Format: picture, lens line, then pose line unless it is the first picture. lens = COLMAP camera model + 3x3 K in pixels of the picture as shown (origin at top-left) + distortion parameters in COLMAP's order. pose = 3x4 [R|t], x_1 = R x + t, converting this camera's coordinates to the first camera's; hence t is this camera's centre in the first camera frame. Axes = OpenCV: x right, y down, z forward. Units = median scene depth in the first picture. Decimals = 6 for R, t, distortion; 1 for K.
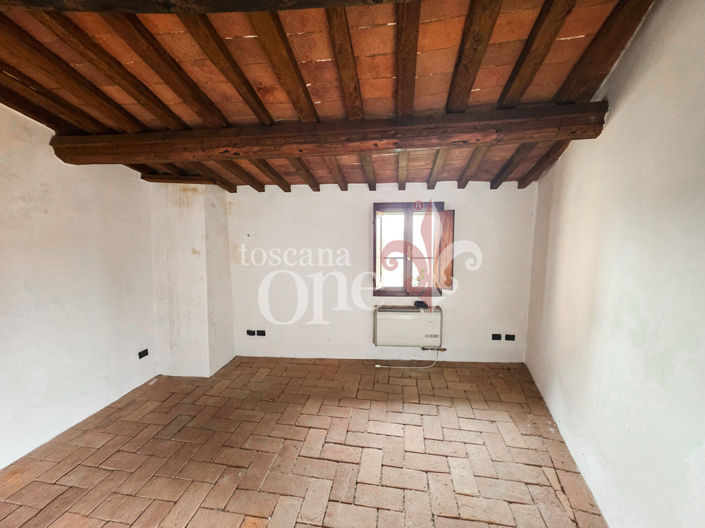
lens RADIAL K [[282.7, 0, 351.4], [0, 282.7, 264.4], [0, 0, 1]] dist [0.000256, -0.000175]
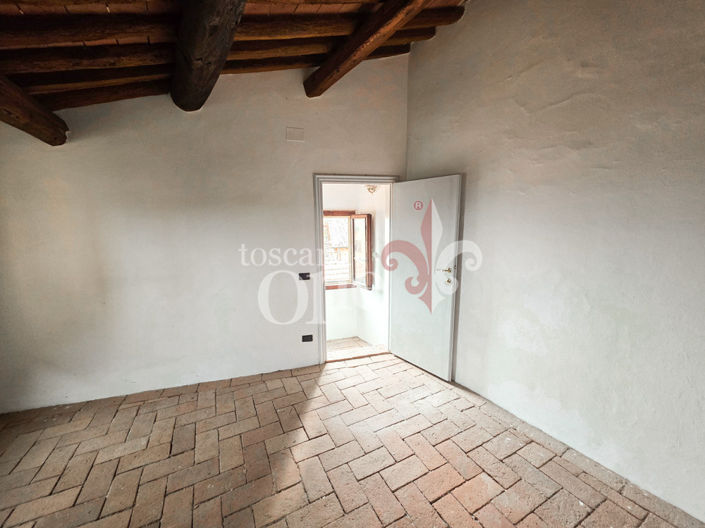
lens RADIAL K [[282.7, 0, 352.1], [0, 282.7, 264.6], [0, 0, 1]] dist [0.000256, -0.000175]
pose [[-0.593552, -0.110989, 0.797106, -0.907391], [0.108892, 0.970261, 0.216184, -0.075067], [-0.797395, 0.215115, -0.563815, 0.763098]]
